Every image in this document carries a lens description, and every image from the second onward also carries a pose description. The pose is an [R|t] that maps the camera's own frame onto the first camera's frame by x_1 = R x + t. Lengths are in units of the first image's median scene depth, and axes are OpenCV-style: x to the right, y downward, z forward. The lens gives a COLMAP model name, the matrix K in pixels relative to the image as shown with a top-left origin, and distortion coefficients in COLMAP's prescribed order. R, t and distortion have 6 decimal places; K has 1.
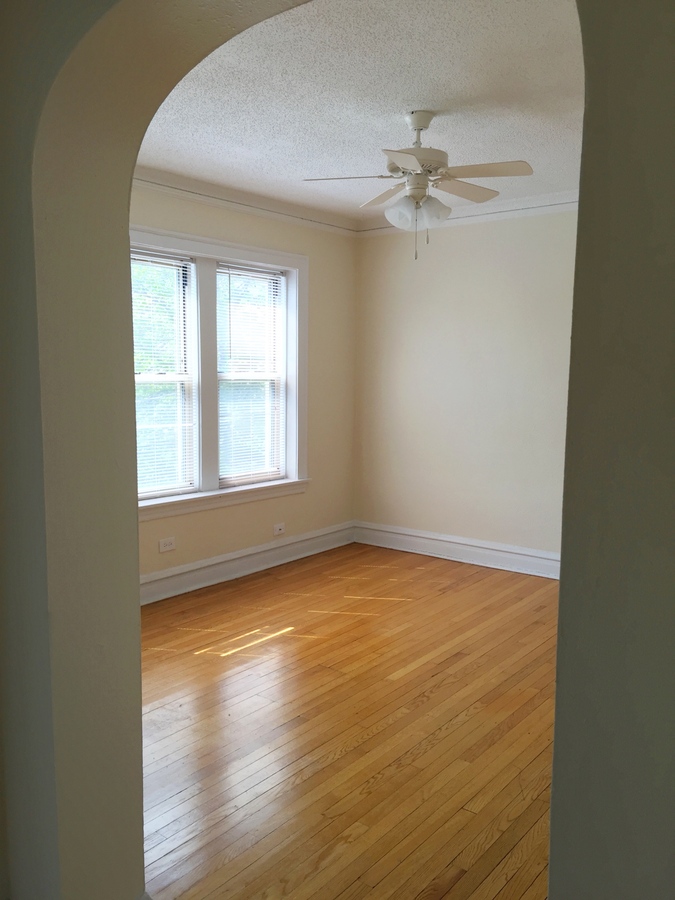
lens RADIAL K [[762.9, 0, 337.5], [0, 762.9, 450.0], [0, 0, 1]] dist [0.075294, -0.119018]
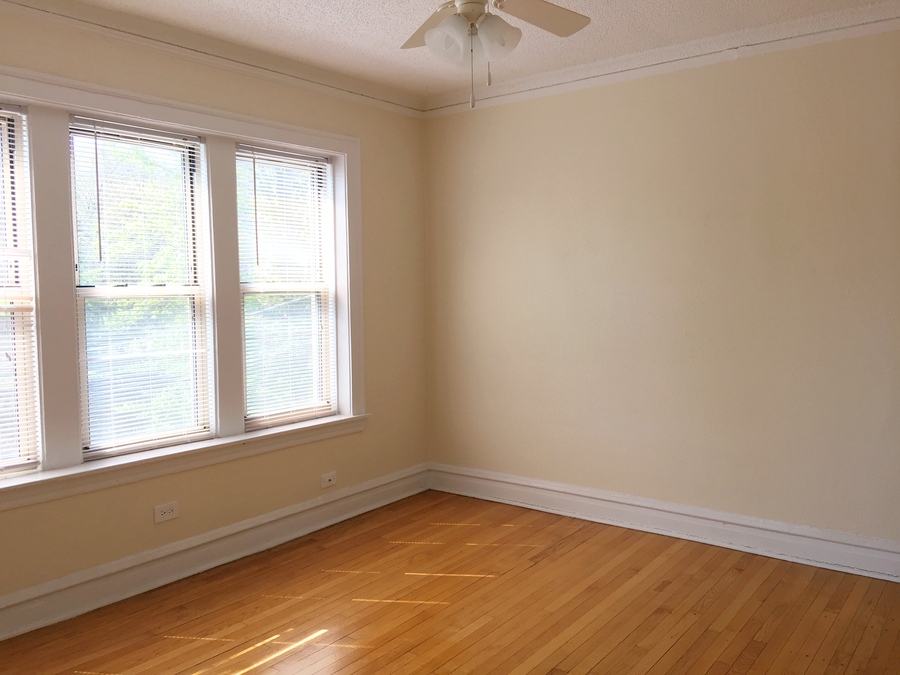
lens RADIAL K [[762.9, 0, 455.4], [0, 762.9, 333.7], [0, 0, 1]] dist [0.075294, -0.119018]
pose [[0.999564, -0.022579, 0.019025, 0.047360], [0.023391, 0.998776, -0.043579, -0.010511], [-0.018018, 0.044005, 0.998869, 0.219949]]
